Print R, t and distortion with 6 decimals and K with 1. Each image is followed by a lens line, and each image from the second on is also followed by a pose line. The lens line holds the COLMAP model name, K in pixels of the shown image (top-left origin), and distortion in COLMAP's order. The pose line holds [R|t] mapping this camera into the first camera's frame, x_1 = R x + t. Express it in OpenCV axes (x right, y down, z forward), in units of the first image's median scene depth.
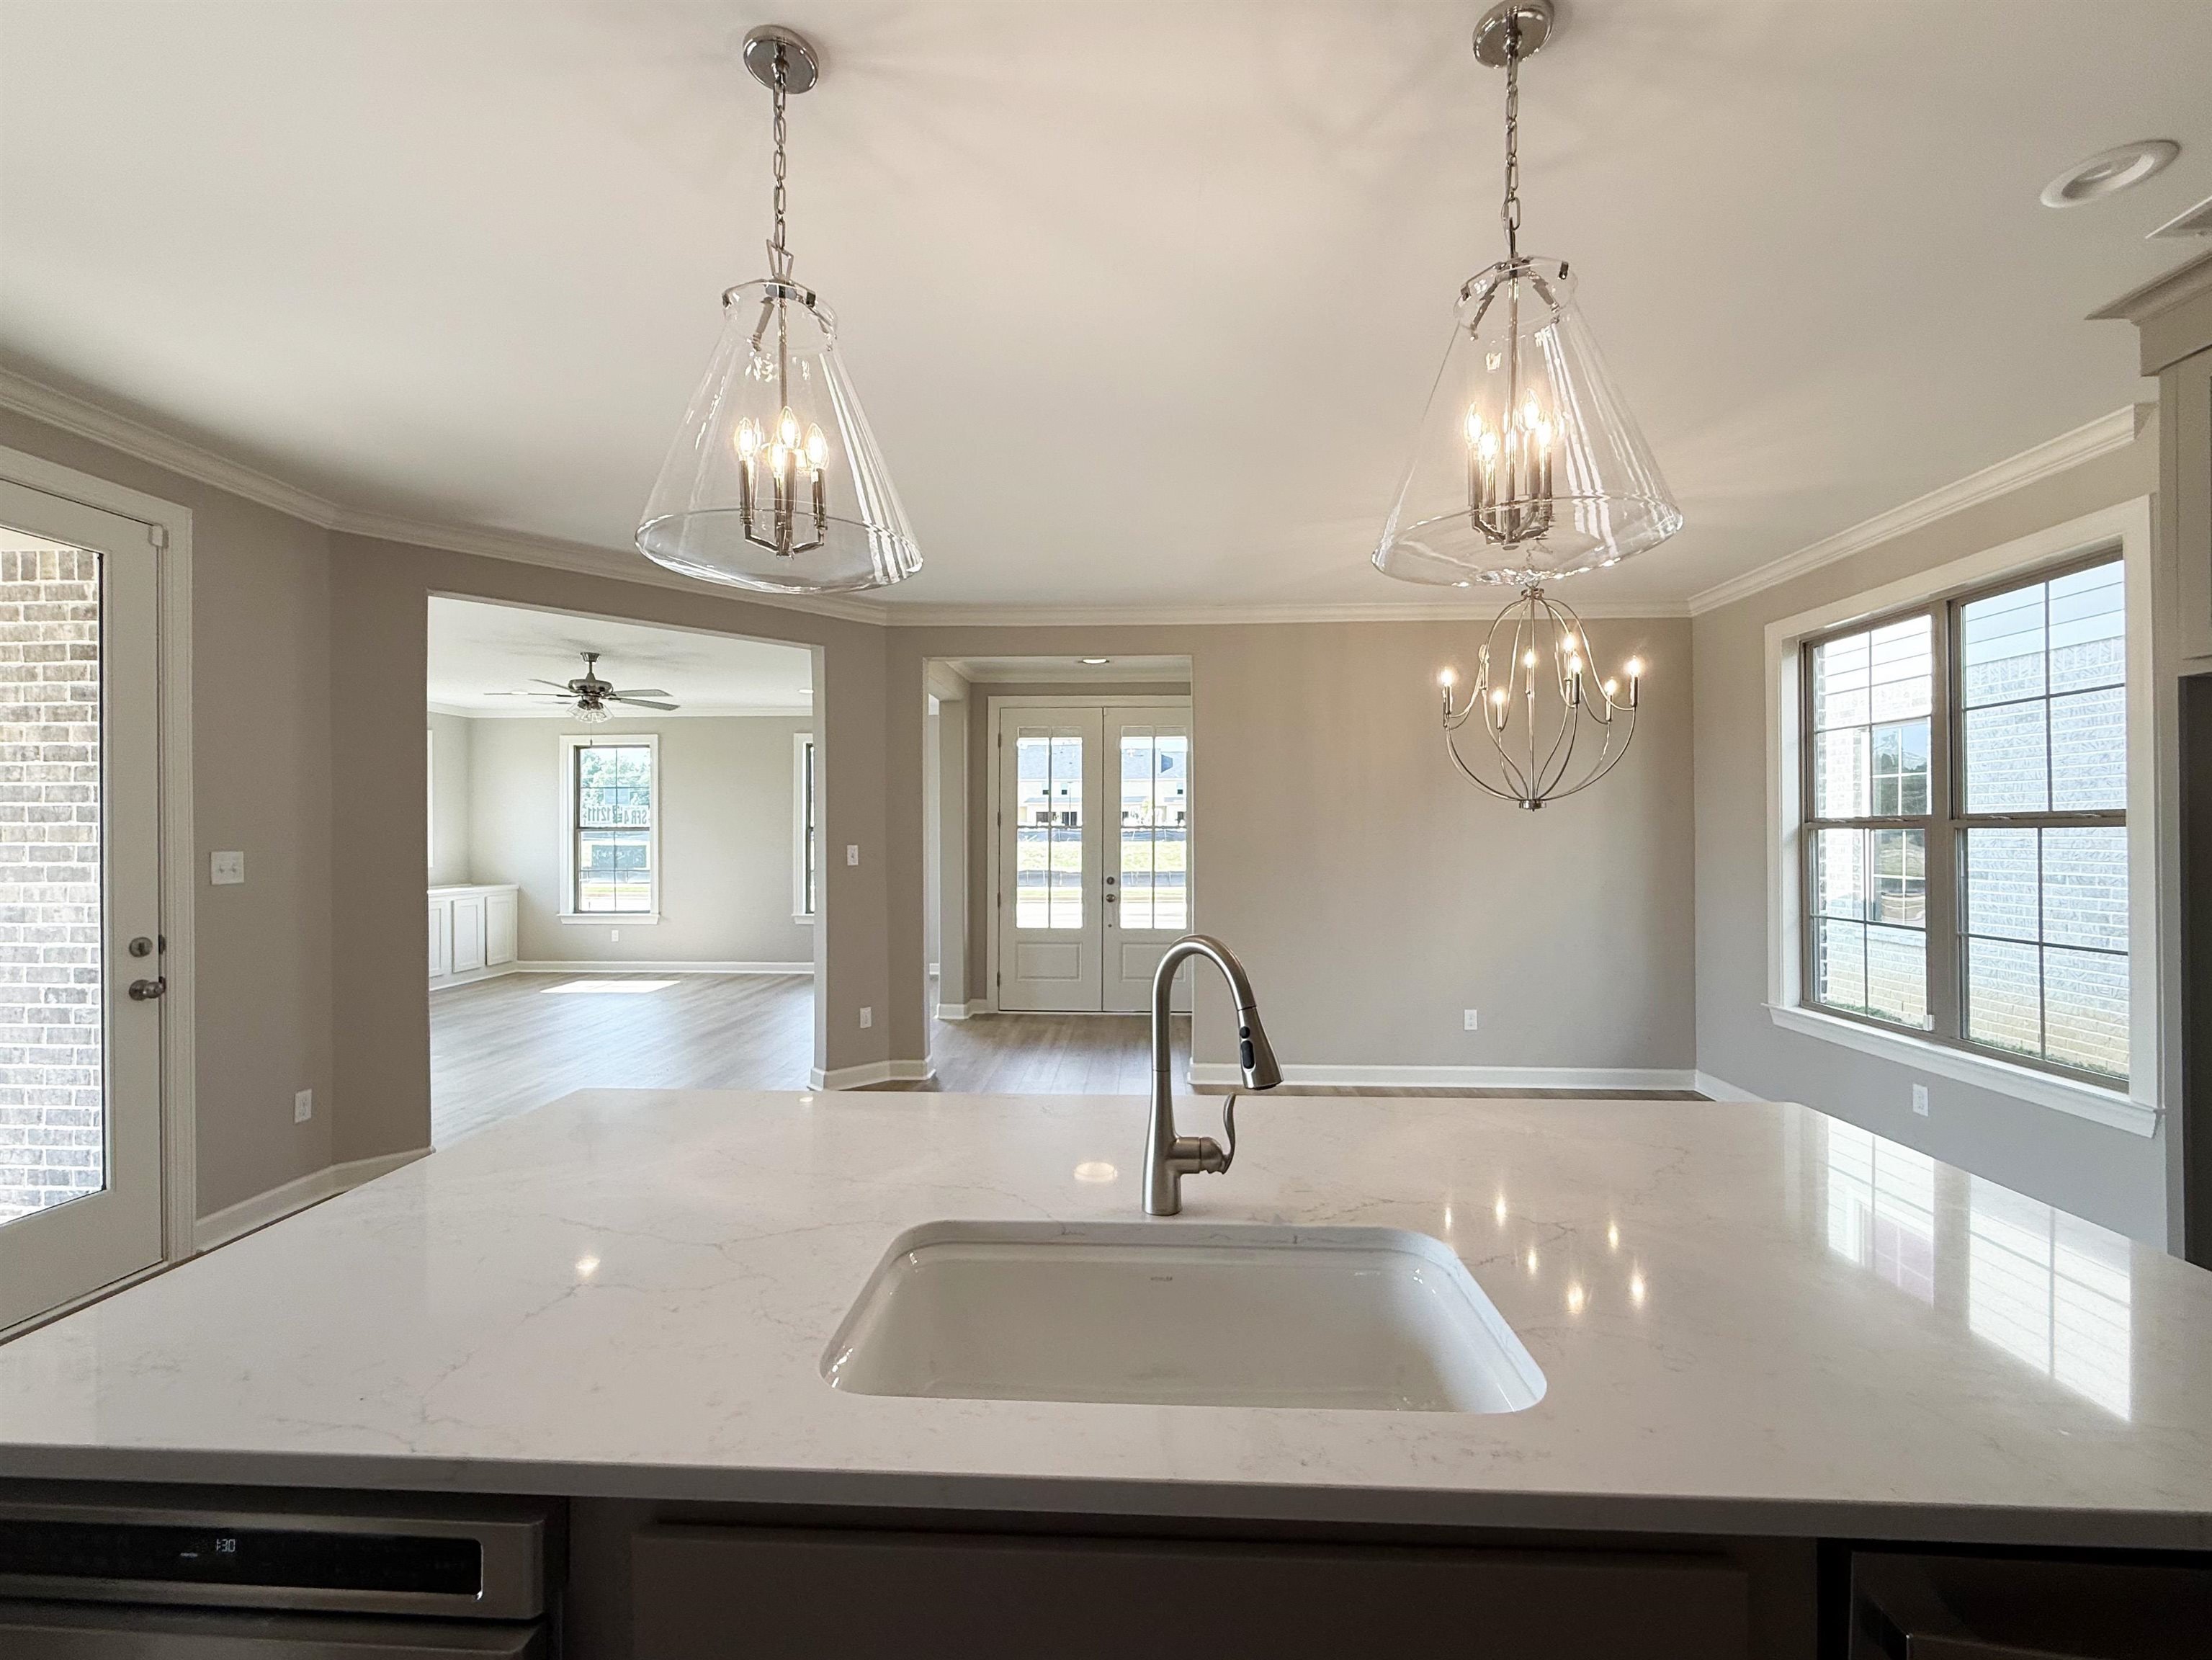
lens RADIAL K [[886.4, 0, 1101.2], [0, 886.4, 833.1], [0, 0, 1]] dist [-0.008858, 0.000023]
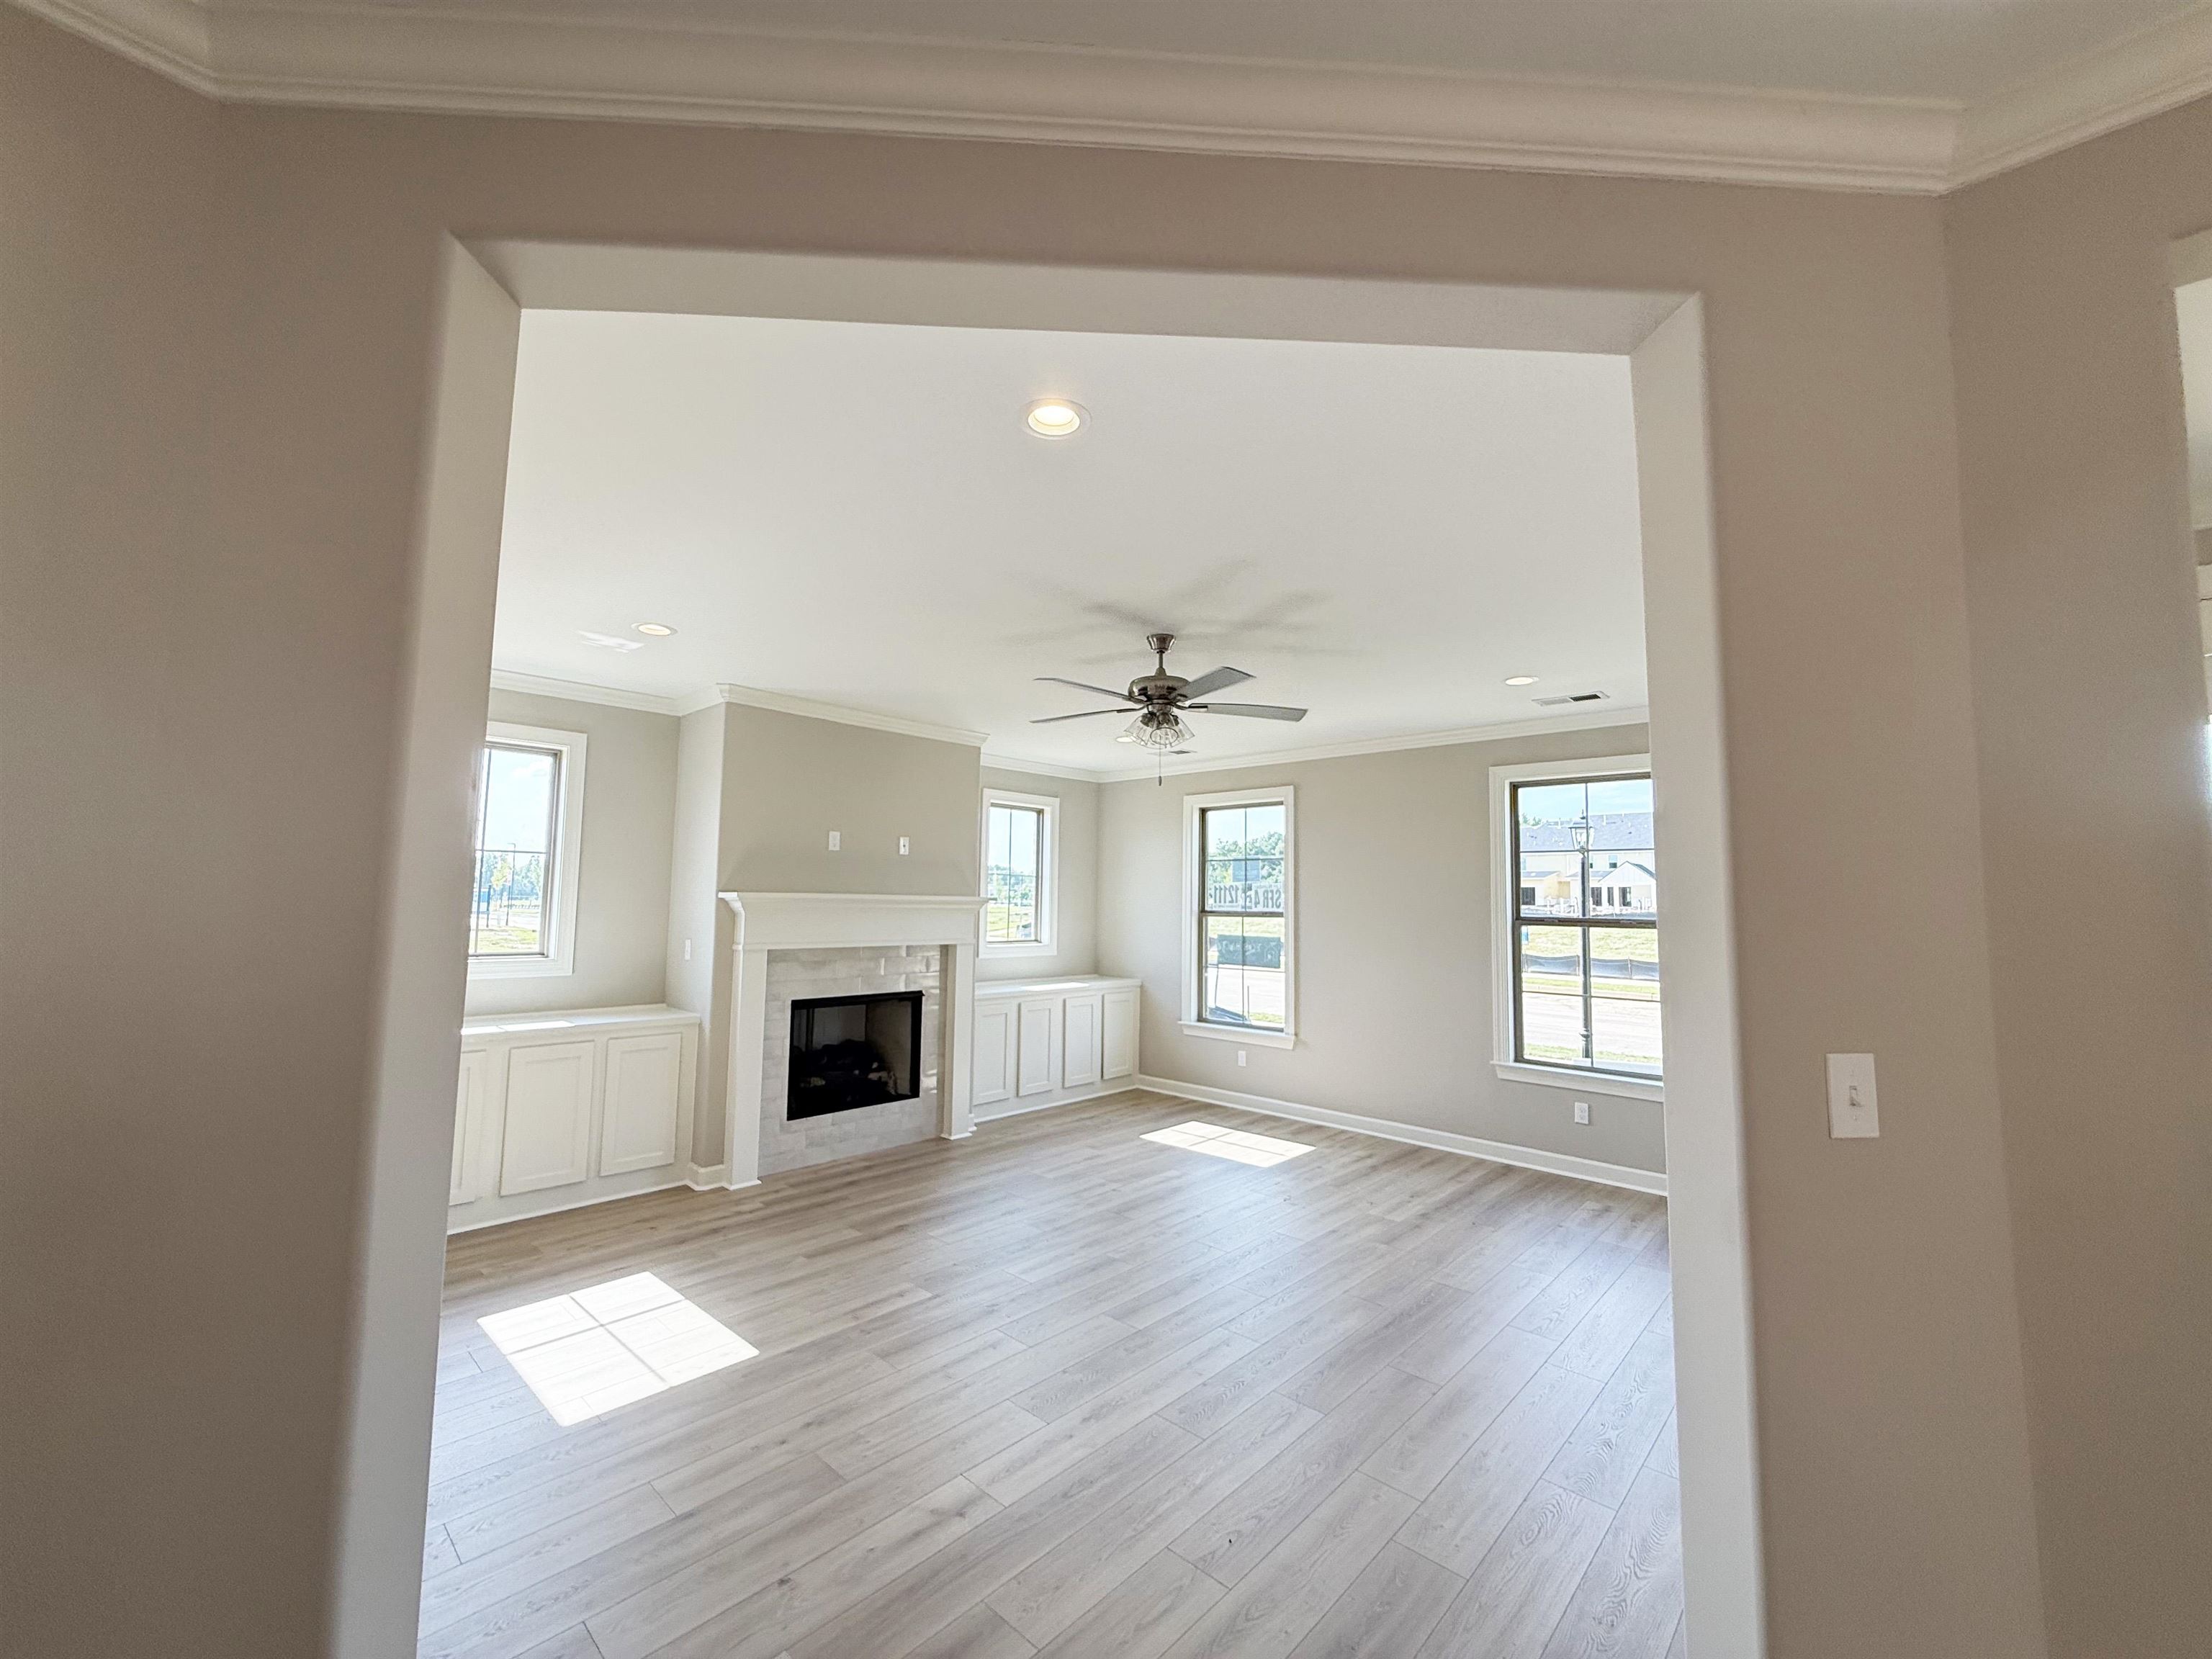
lens RADIAL K [[886.3, 0, 1101.2], [0, 886.3, 832.6], [0, 0, 1]] dist [-0.008858, 0.000023]
pose [[0.754186, -0.041150, -0.655370, -0.142338], [-0.013342, 0.996868, -0.077946, -0.013777], [0.656525, 0.067529, 0.751275, 0.347263]]
